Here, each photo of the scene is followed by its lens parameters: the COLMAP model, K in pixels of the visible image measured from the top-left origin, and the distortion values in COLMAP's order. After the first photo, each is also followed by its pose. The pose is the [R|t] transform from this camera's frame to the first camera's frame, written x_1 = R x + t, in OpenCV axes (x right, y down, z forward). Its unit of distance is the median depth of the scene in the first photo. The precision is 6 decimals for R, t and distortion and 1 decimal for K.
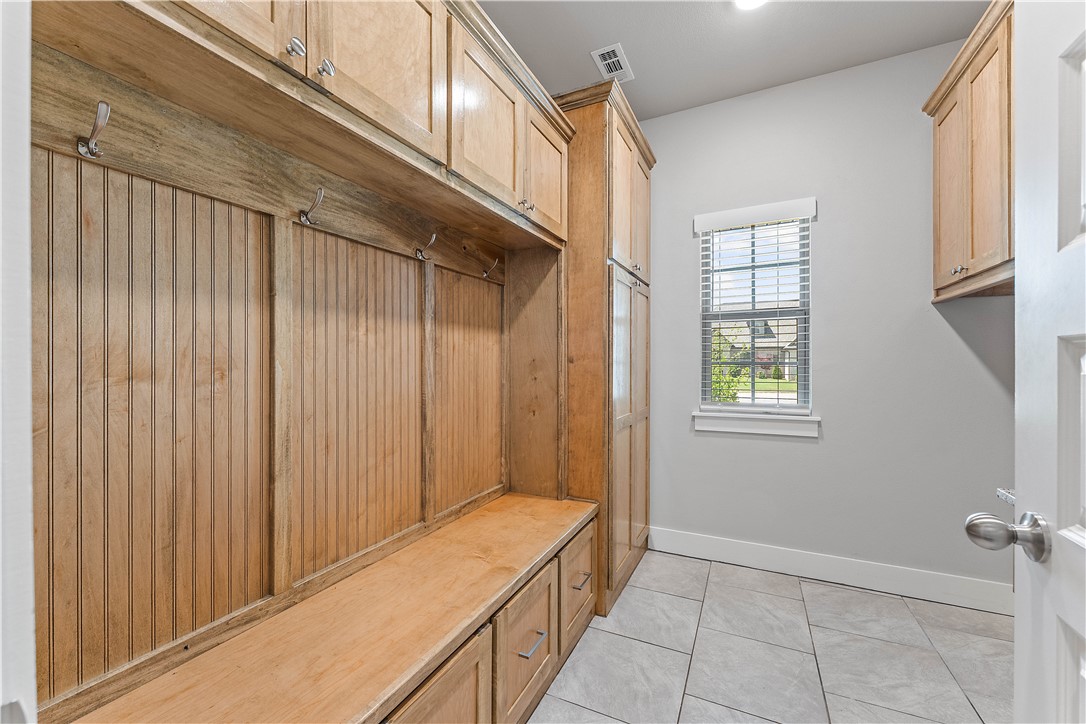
lens RADIAL K [[437.9, 0, 540.3], [0, 437.9, 358.9], [0, 0, 1]] dist [0.000739, 0.000187]
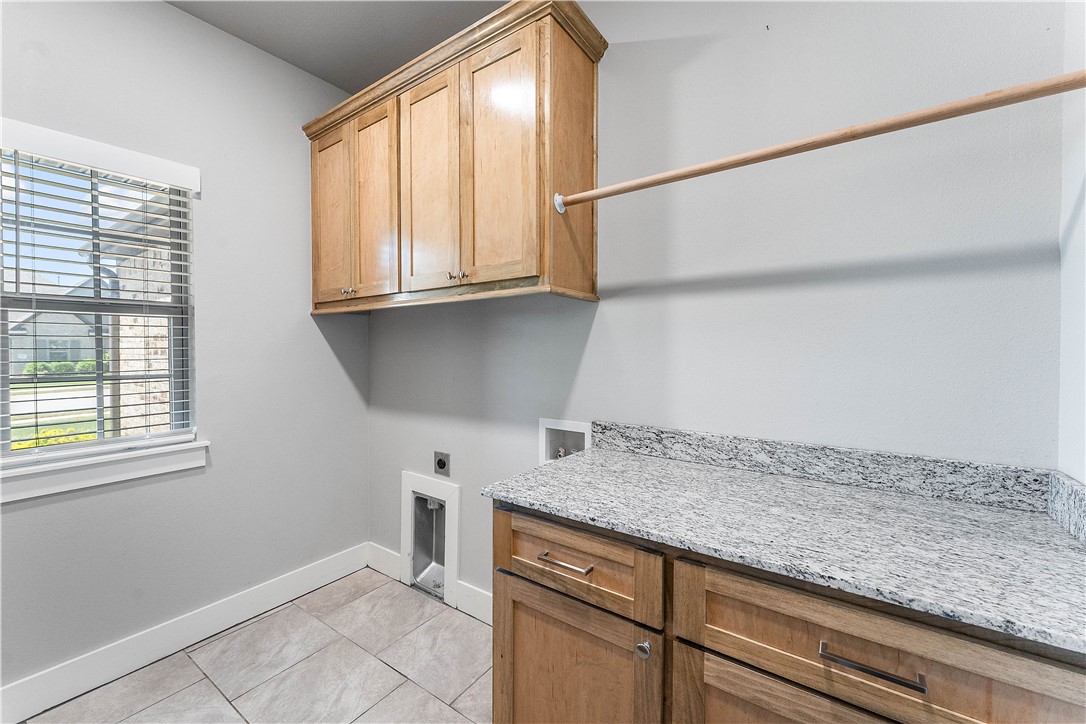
lens RADIAL K [[437.9, 0, 540.3], [0, 437.9, 358.9], [0, 0, 1]] dist [0.000739, 0.000187]
pose [[0.170157, -0.018318, 0.985247, -0.068240], [-0.004193, 0.999805, 0.019313, -0.042481], [-0.985408, -0.007418, 0.170047, 0.261210]]
